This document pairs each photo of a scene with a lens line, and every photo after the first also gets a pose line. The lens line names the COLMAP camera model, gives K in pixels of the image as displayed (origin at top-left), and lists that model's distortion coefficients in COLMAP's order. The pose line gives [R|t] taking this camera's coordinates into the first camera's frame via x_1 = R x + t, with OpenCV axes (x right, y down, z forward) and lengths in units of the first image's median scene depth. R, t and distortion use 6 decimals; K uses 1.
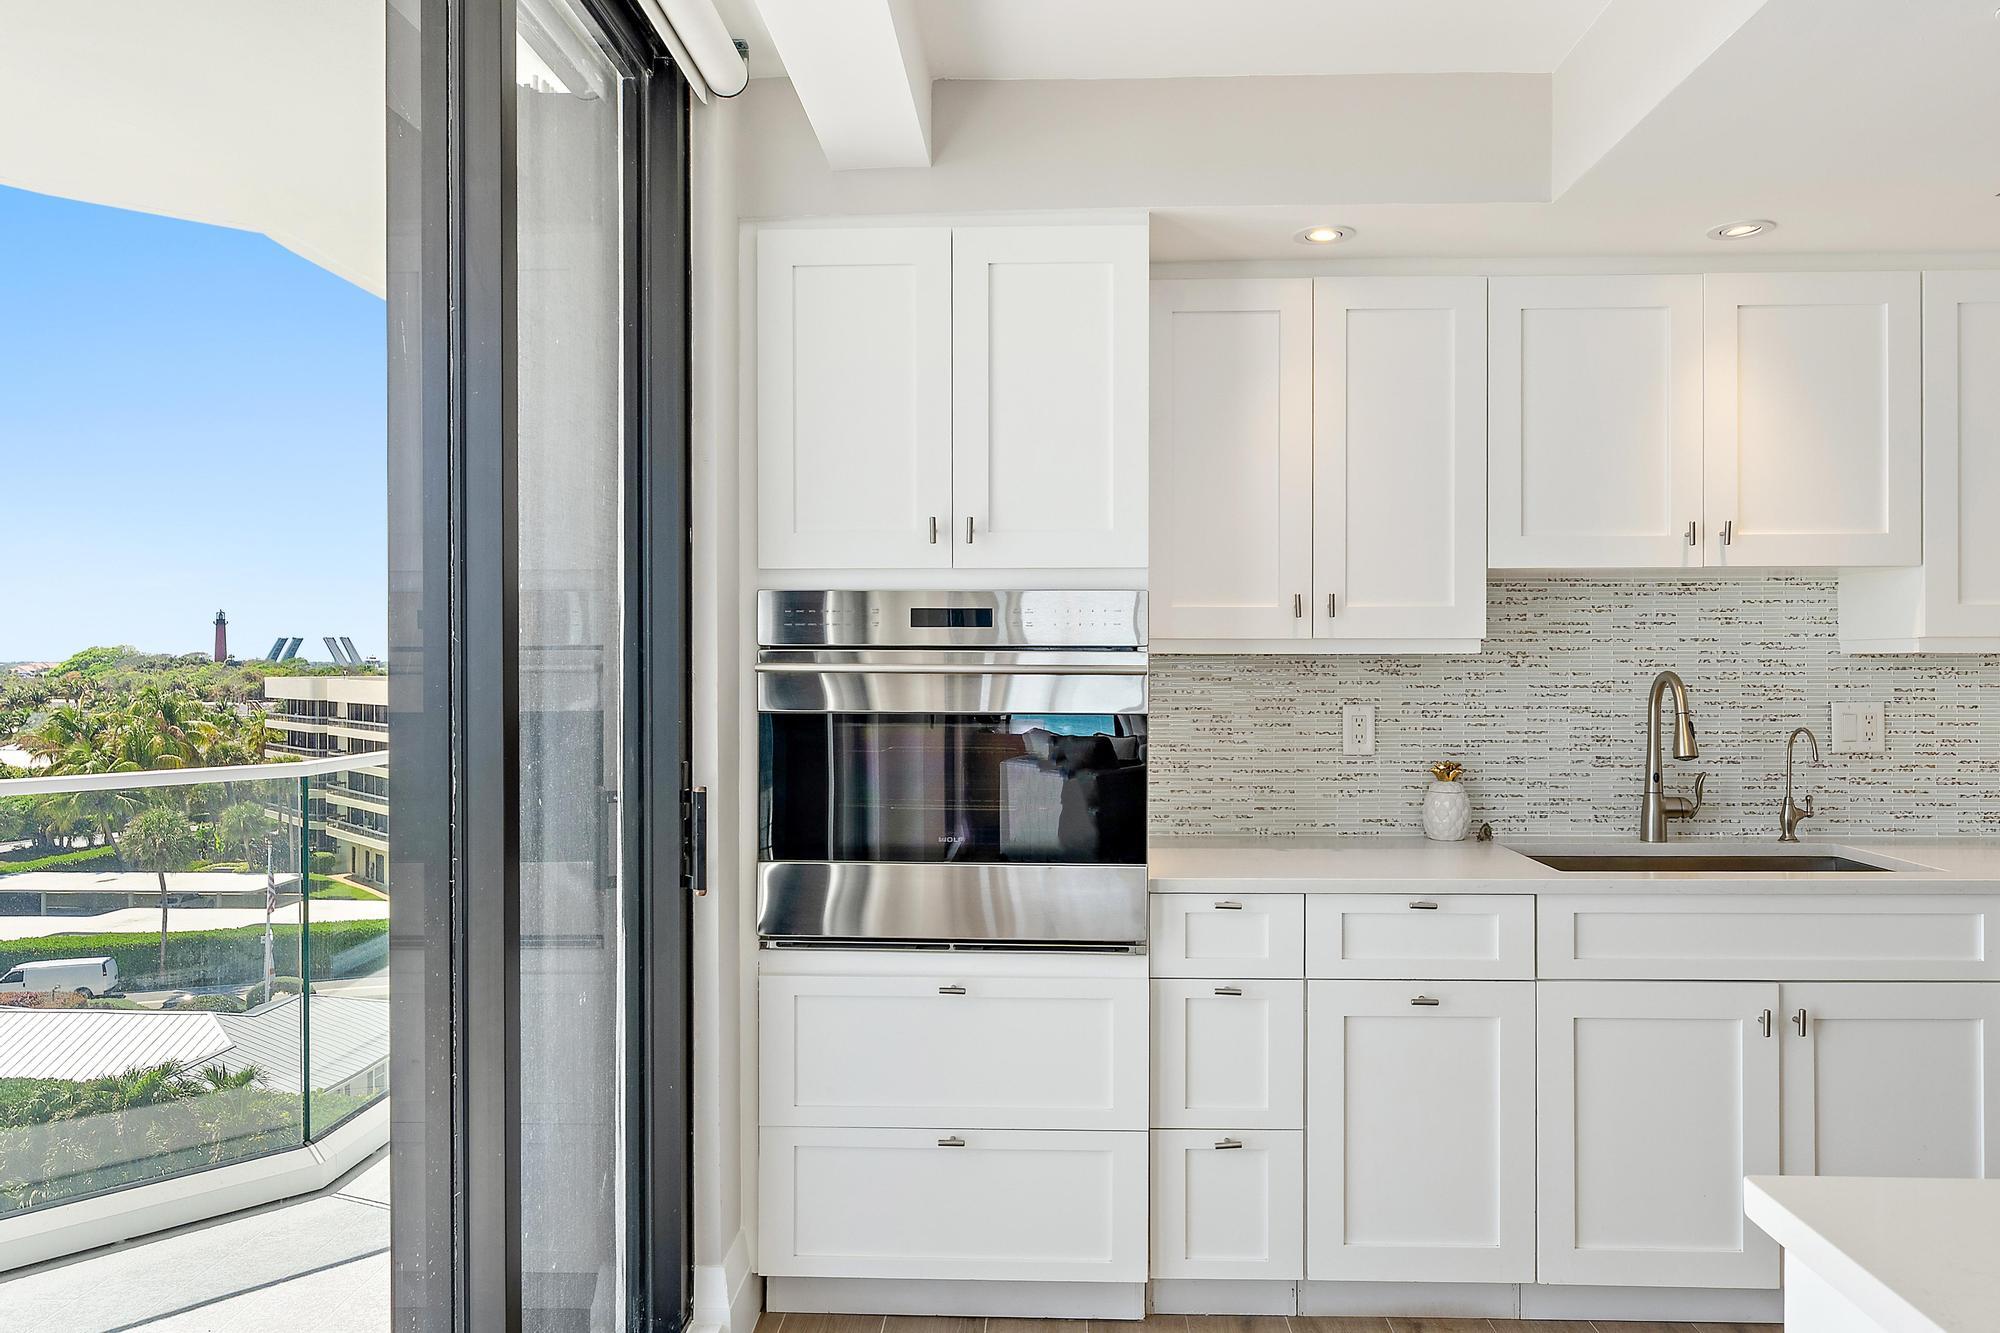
lens RADIAL K [[1385.3, 0, 997.1], [0, 1385.3, 667.3], [0, 0, 1]] dist [0.005657, 0.000665]
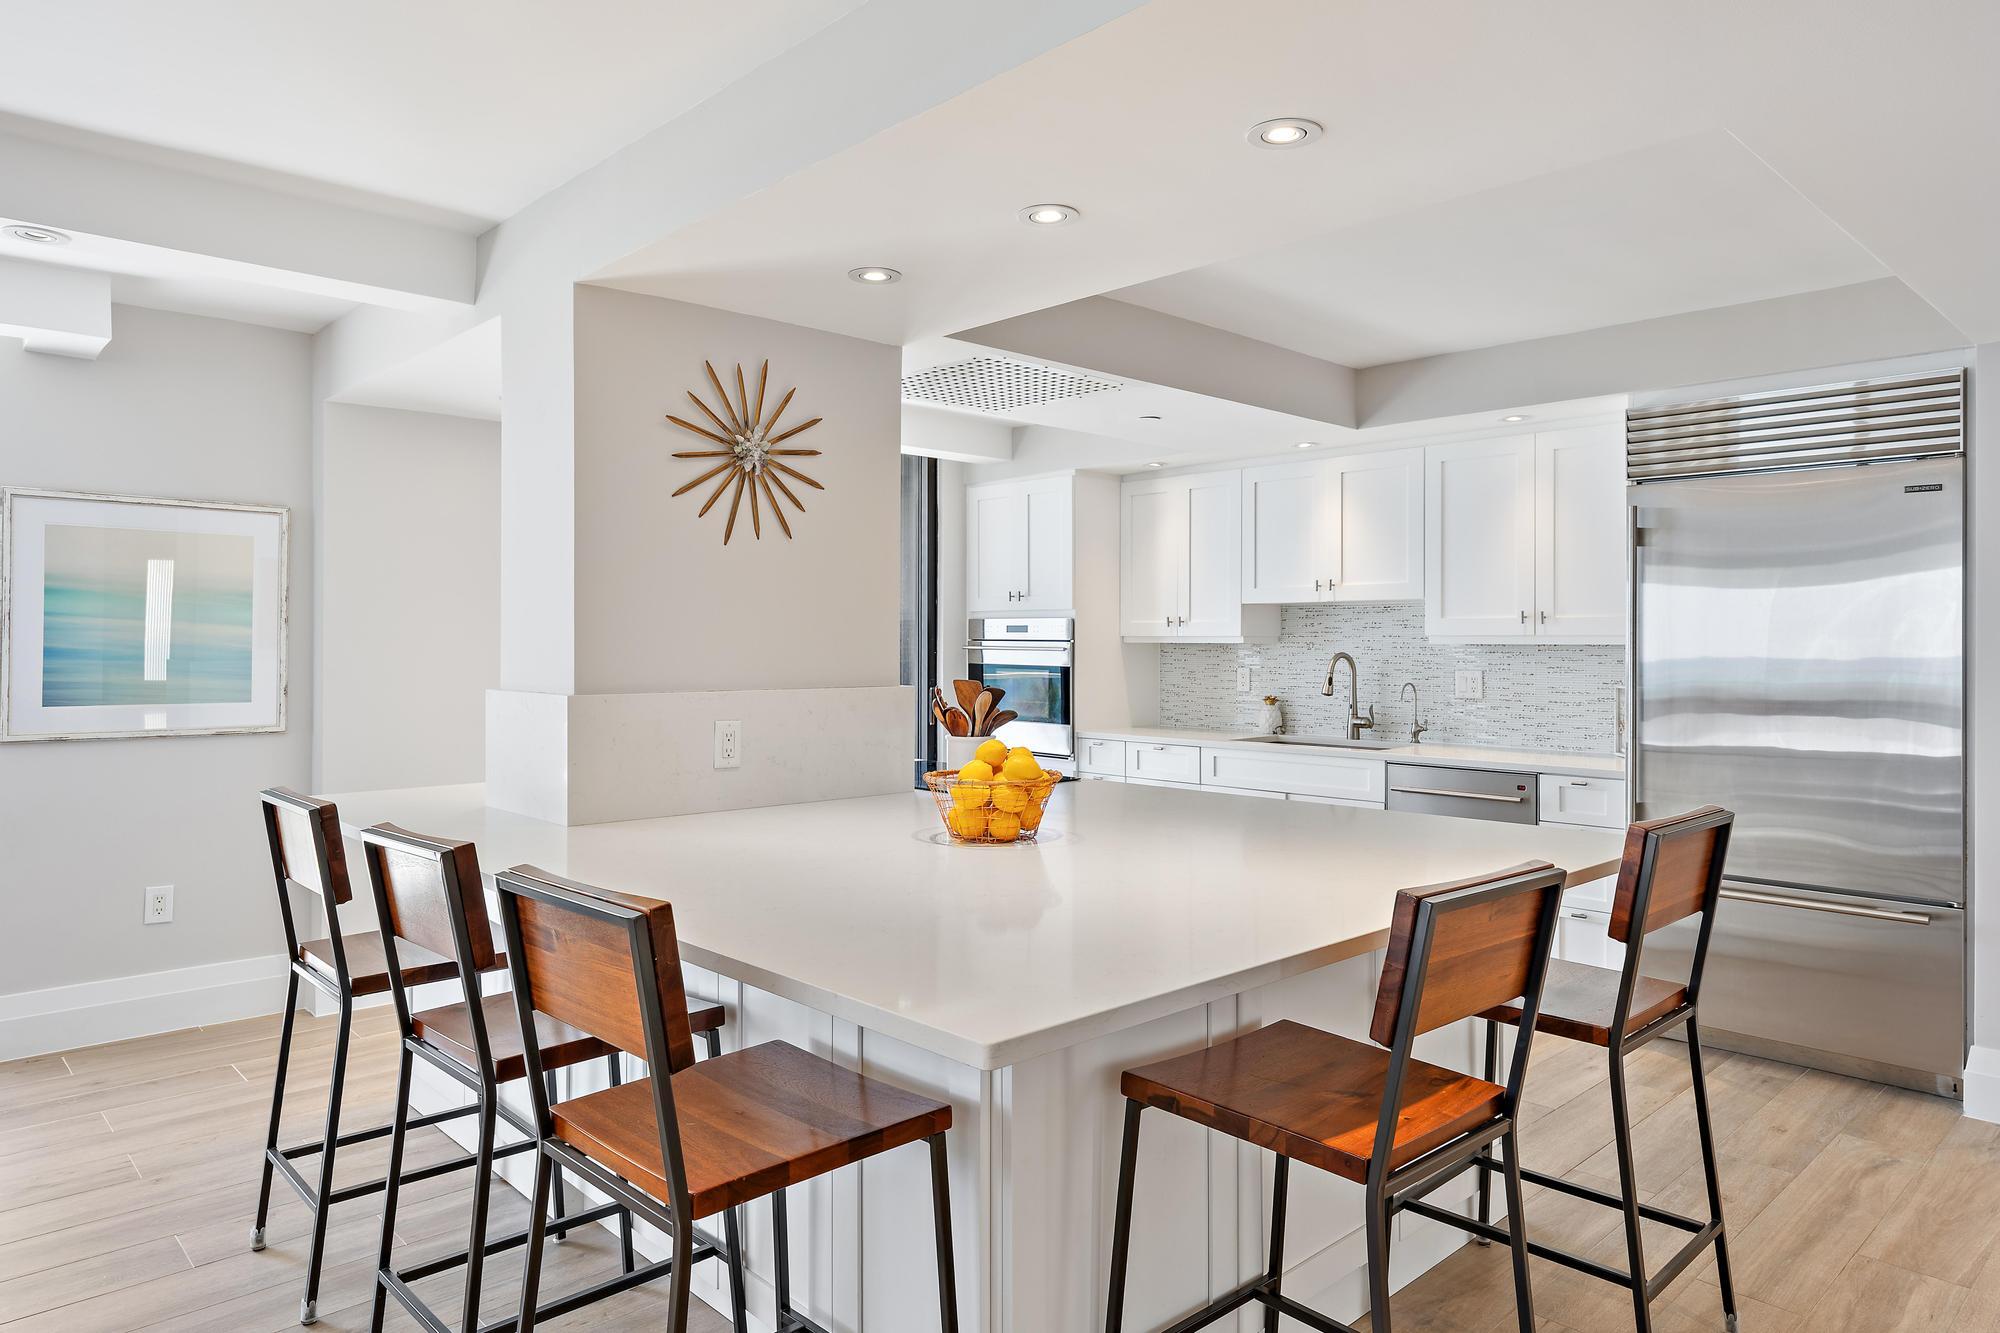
lens RADIAL K [[1244.6, 0, 998.5], [0, 1244.6, 650.4], [0, 0, 1]] dist [0.003357, 0.004683]
pose [[0.709671, 0.008615, -0.704480, 1.332744], [-0.009927, 0.999948, 0.002227, 0.001120], [0.704463, 0.005413, 0.709720, -0.591828]]
